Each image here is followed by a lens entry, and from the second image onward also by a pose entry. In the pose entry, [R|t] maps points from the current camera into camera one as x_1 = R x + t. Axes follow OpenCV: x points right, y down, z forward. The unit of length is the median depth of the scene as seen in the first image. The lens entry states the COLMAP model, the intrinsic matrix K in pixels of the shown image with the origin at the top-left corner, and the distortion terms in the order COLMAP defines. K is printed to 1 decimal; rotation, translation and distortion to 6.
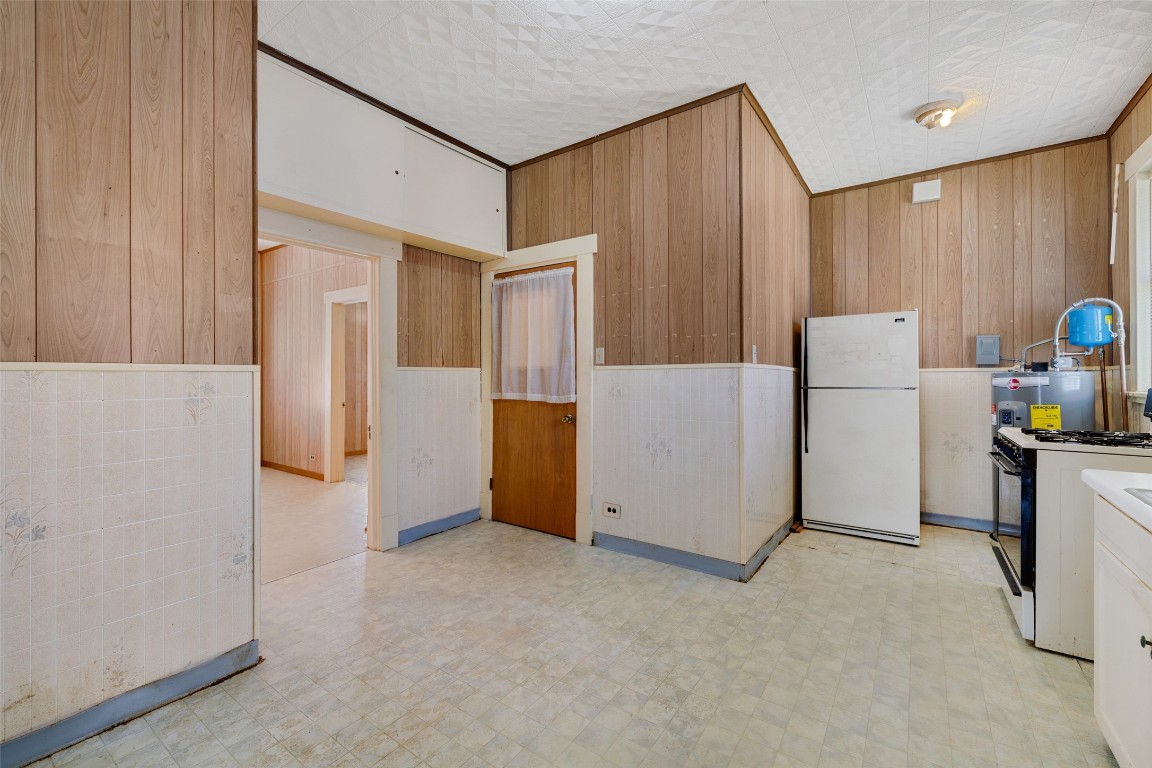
lens RADIAL K [[484.8, 0, 579.1], [0, 484.8, 379.4], [0, 0, 1]] dist [-0.003784, 0.001258]
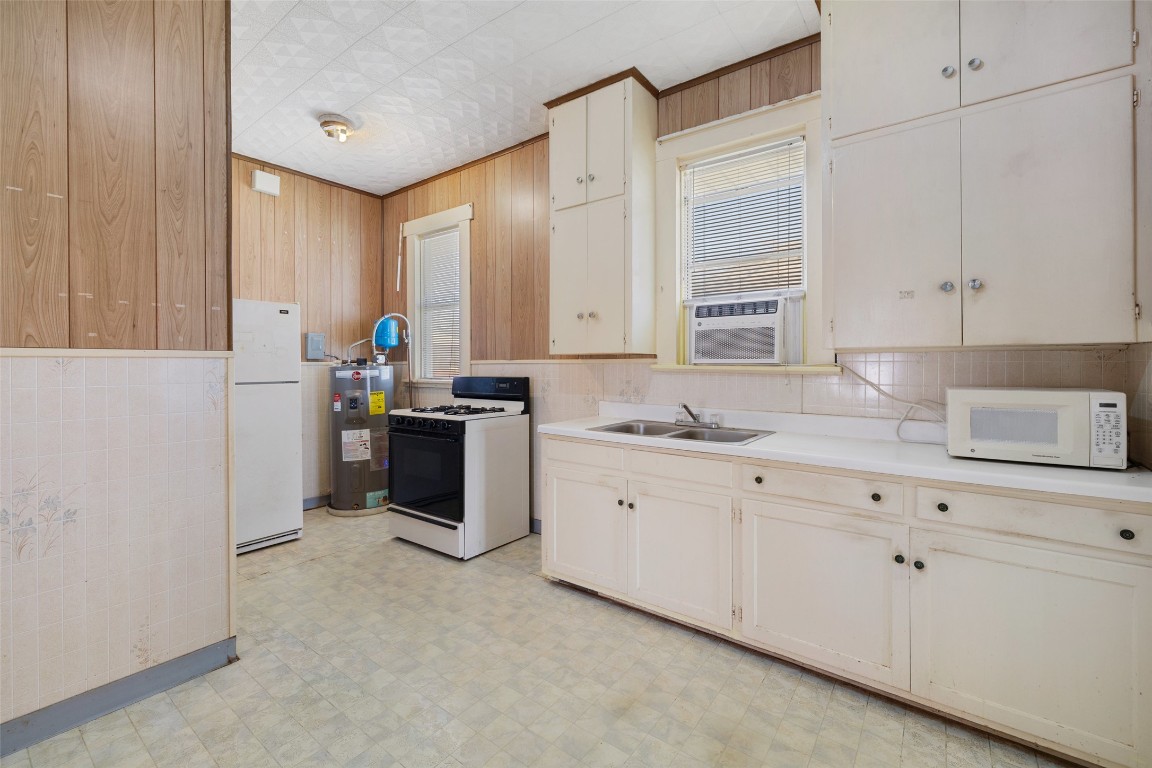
lens RADIAL K [[484.8, 0, 574.9], [0, 484.8, 367.4], [0, 0, 1]] dist [-0.003784, 0.001258]
pose [[0.034408, 0.000589, 0.999408, -0.327618], [0.011711, 0.999931, -0.000993, -0.004000], [-0.999339, 0.011738, 0.034399, 0.441737]]
